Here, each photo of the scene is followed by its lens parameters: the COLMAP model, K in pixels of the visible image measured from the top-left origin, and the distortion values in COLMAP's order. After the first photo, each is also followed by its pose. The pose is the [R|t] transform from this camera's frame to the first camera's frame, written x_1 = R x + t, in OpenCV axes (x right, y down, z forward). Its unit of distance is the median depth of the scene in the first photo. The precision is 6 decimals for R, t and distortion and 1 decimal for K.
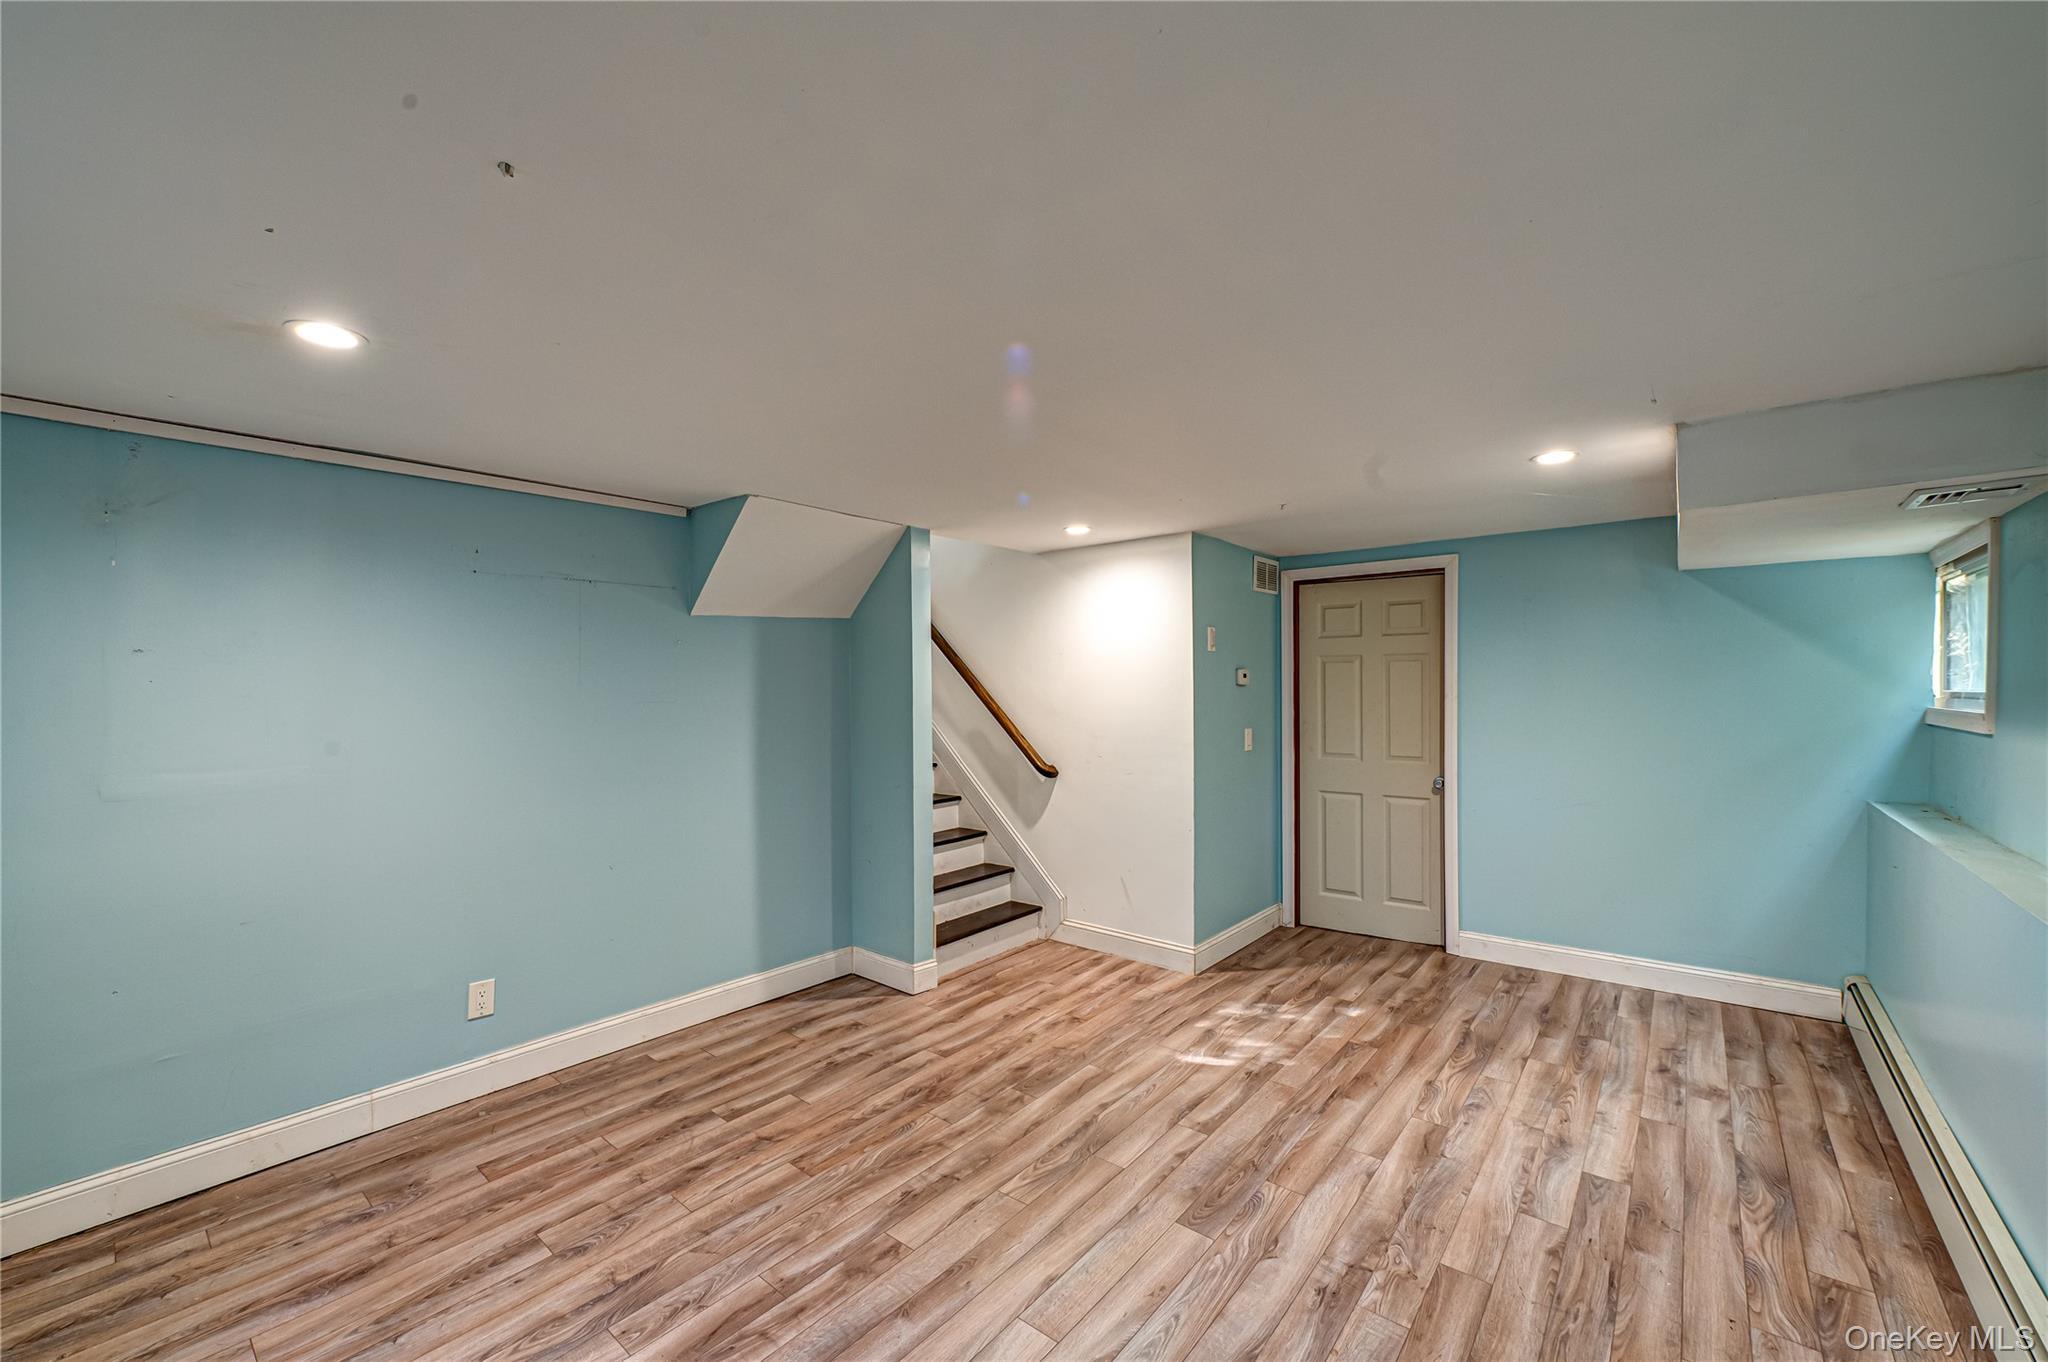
lens RADIAL K [[807.6, 0, 1032.4], [0, 807.6, 685.9], [0, 0, 1]] dist [-0.004234, -0.000602]
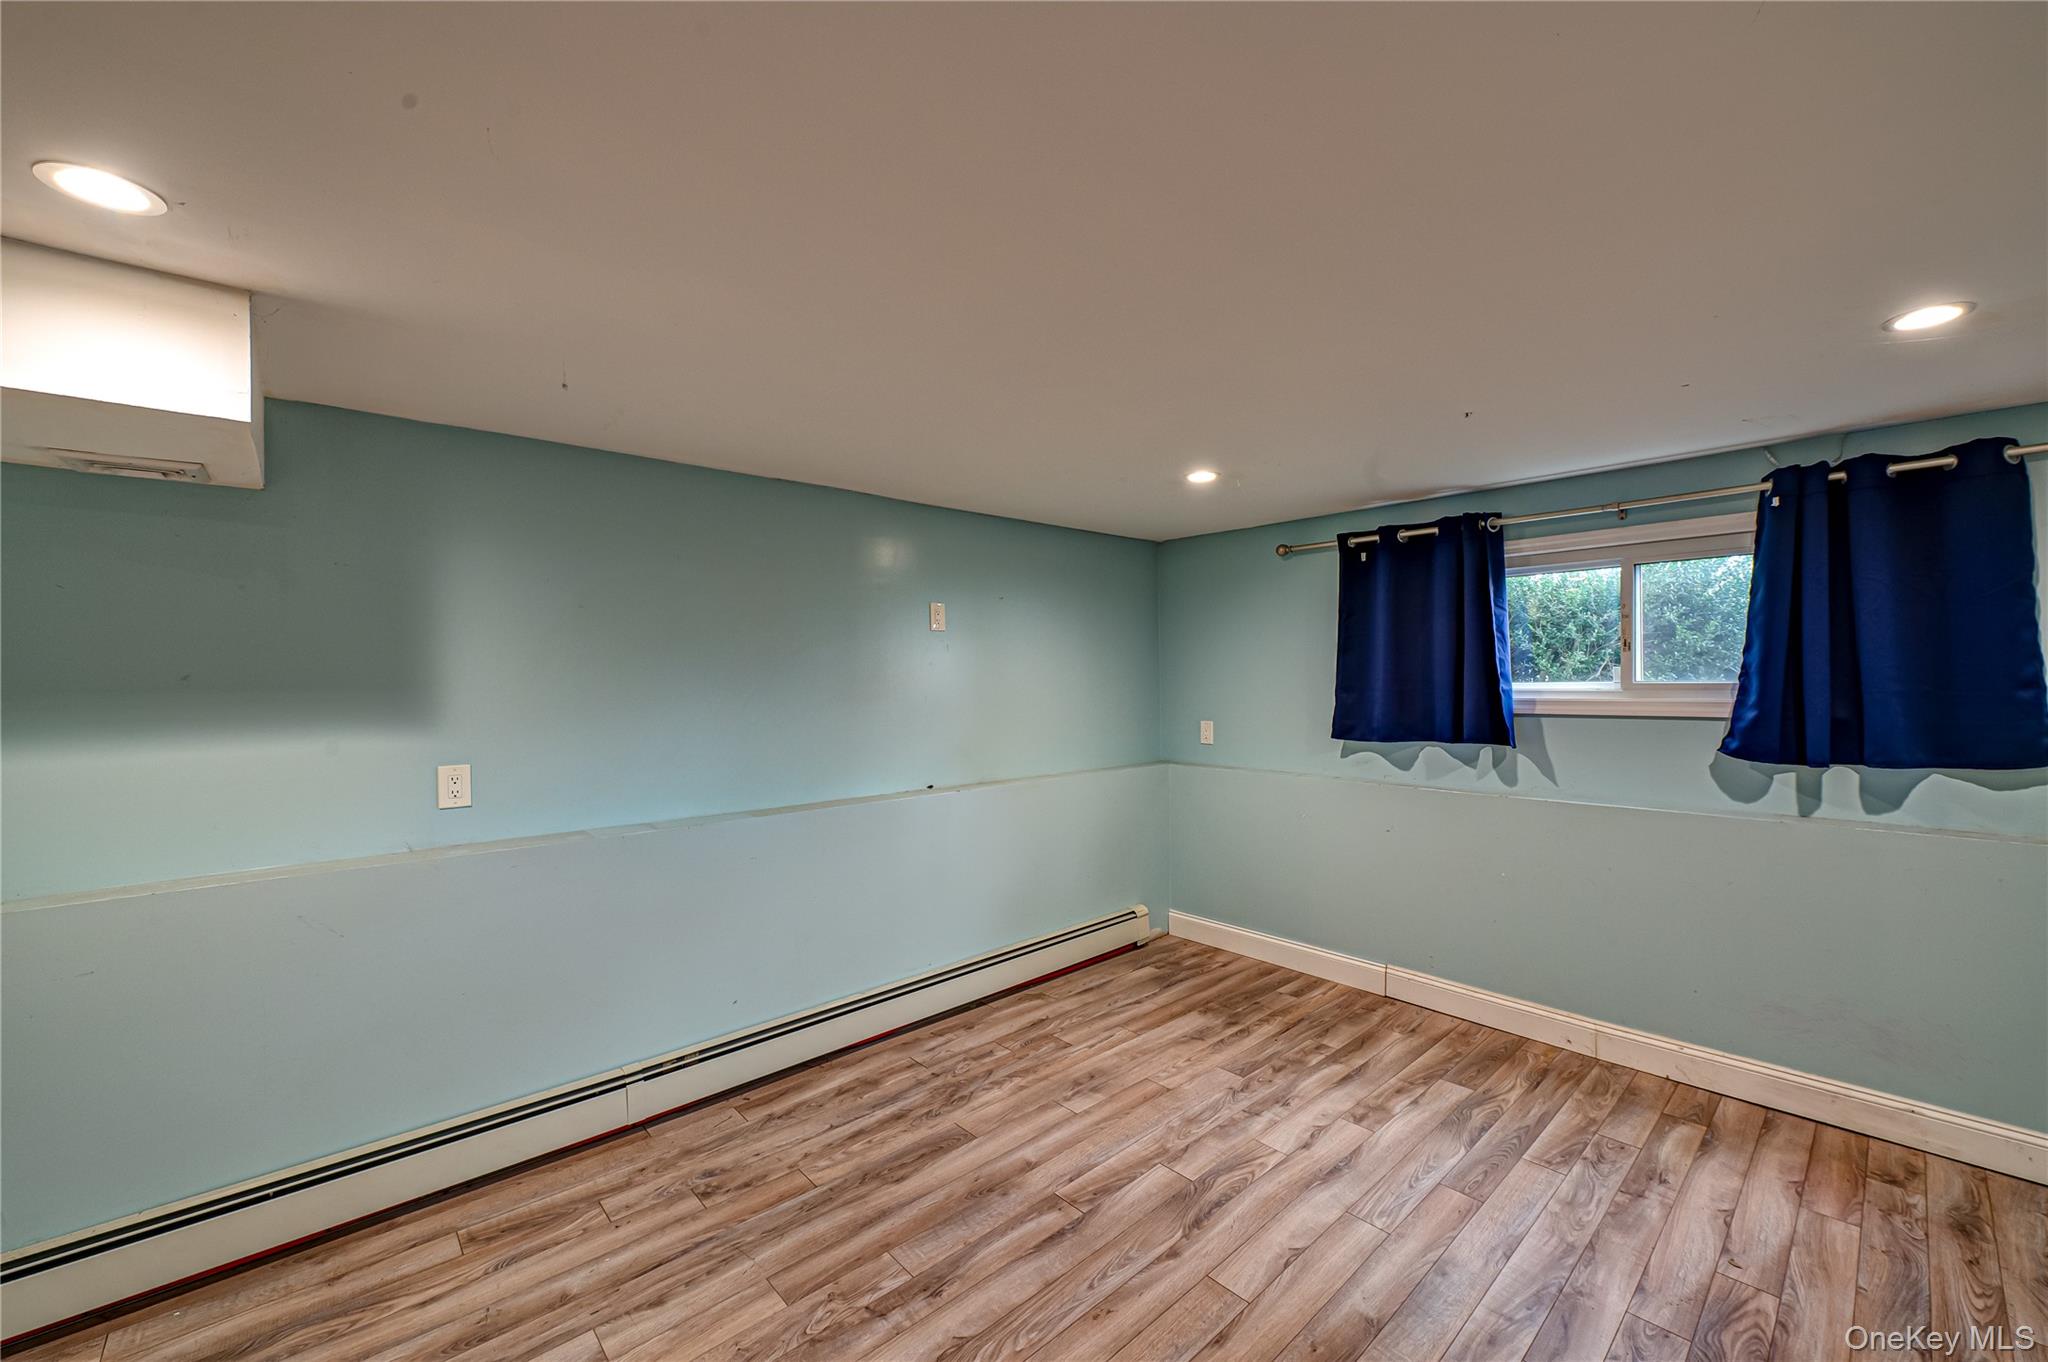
lens RADIAL K [[807.6, 0, 1032.4], [0, 807.6, 685.9], [0, 0, 1]] dist [-0.004234, -0.000602]
pose [[-0.989124, 0.011453, 0.146640, 0.068092], [0.013712, 0.999802, 0.014401, -0.002093], [-0.146447, 0.016255, -0.989085, 1.476933]]
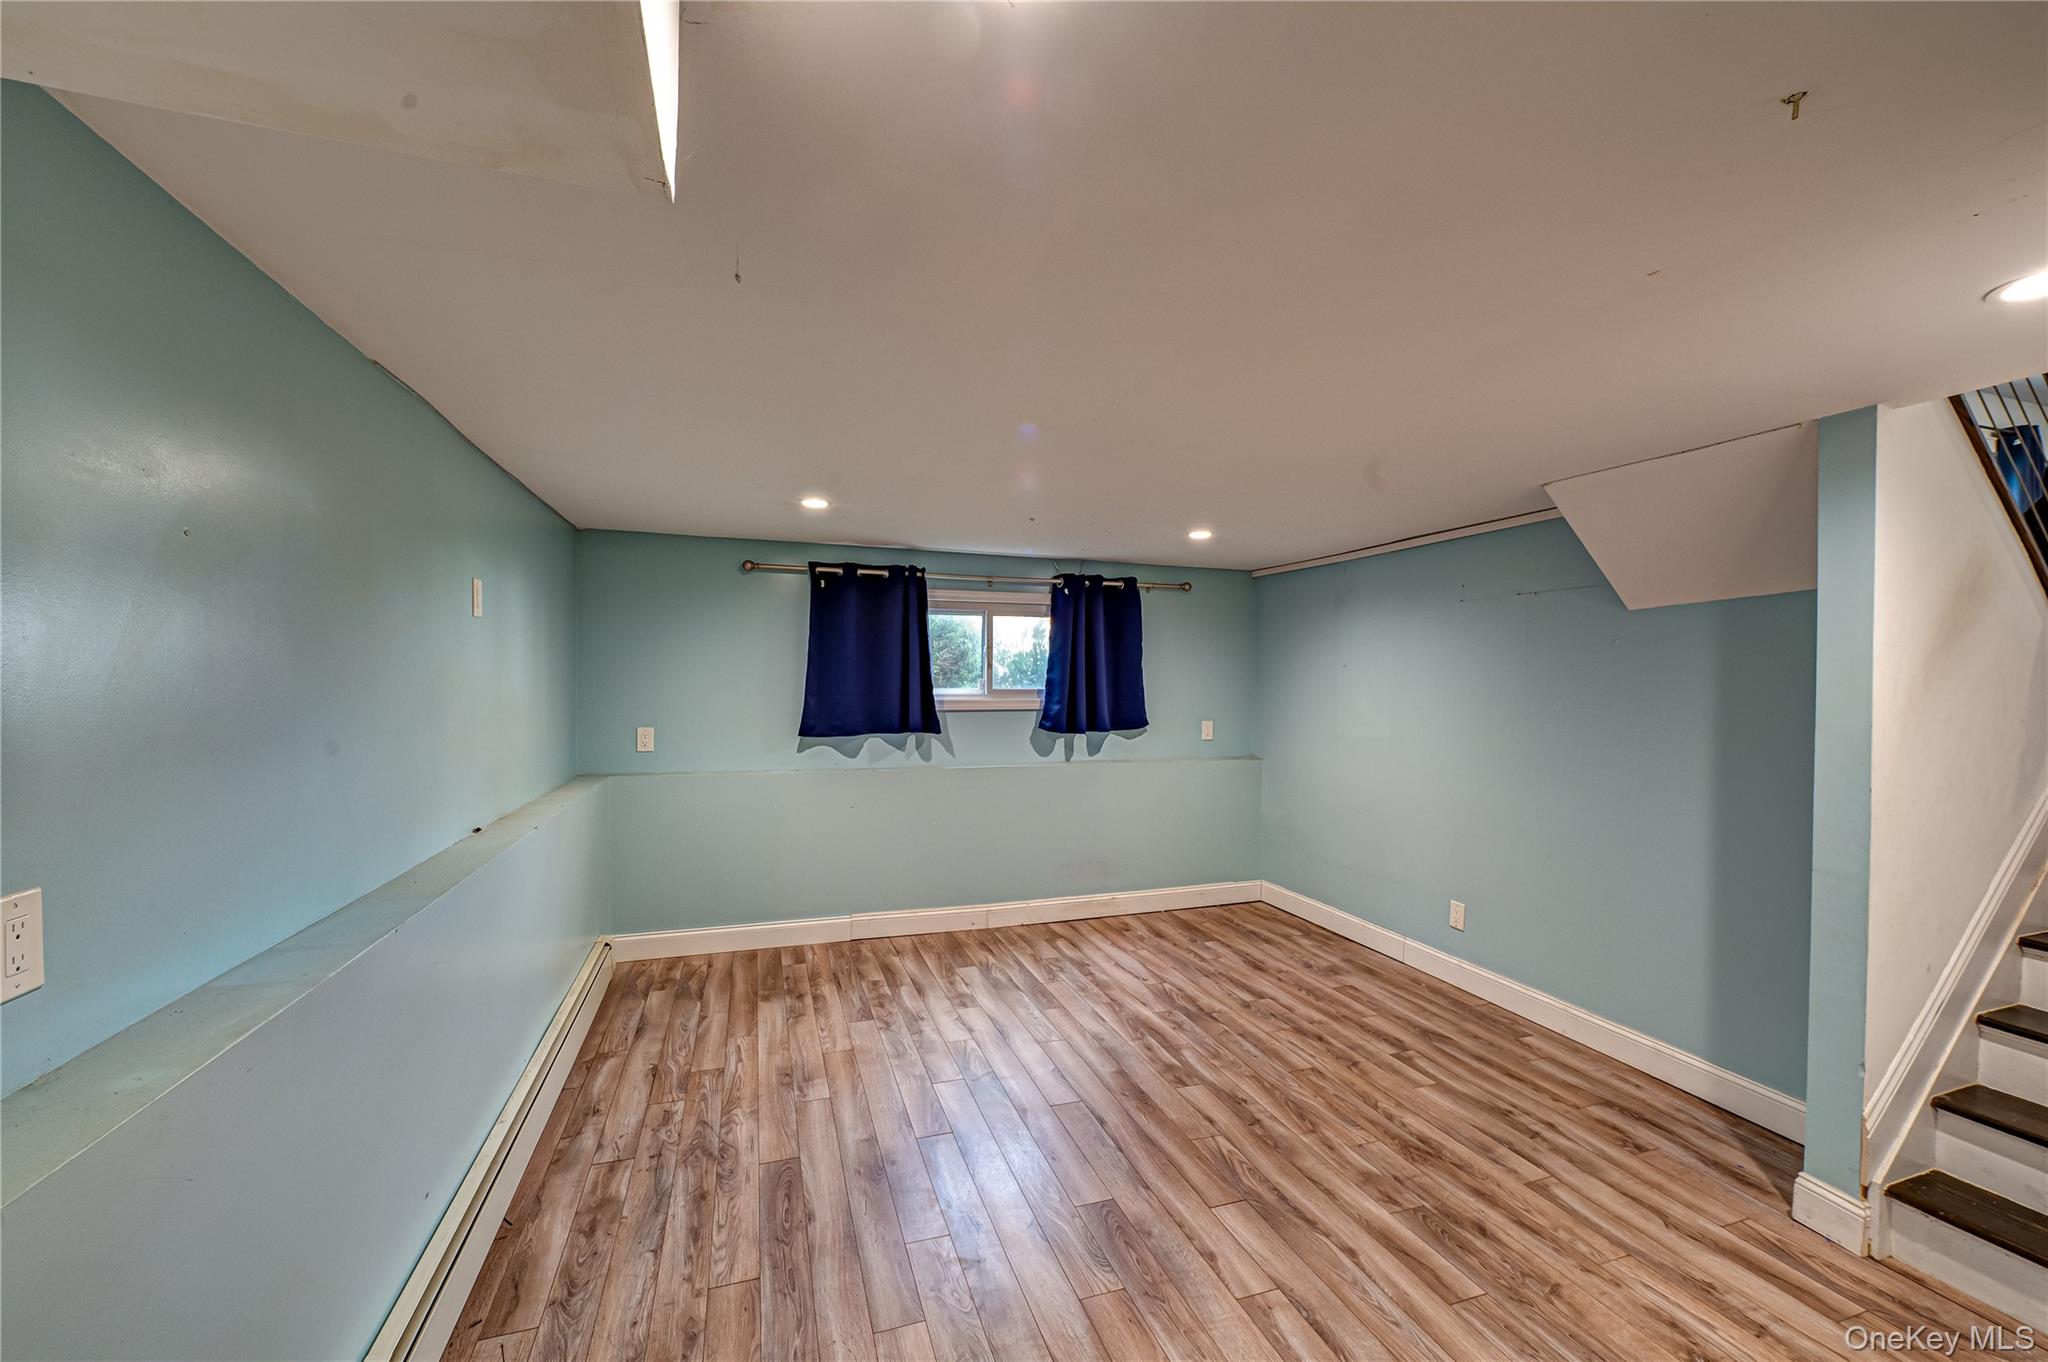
lens RADIAL K [[807.6, 0, 1032.4], [0, 807.6, 685.9], [0, 0, 1]] dist [-0.004234, -0.000602]
pose [[-0.526777, 0.007722, -0.849969, 0.963531], [-0.009192, 0.999849, 0.014781, -0.014264], [0.849954, 0.015599, -0.526626, 1.250028]]
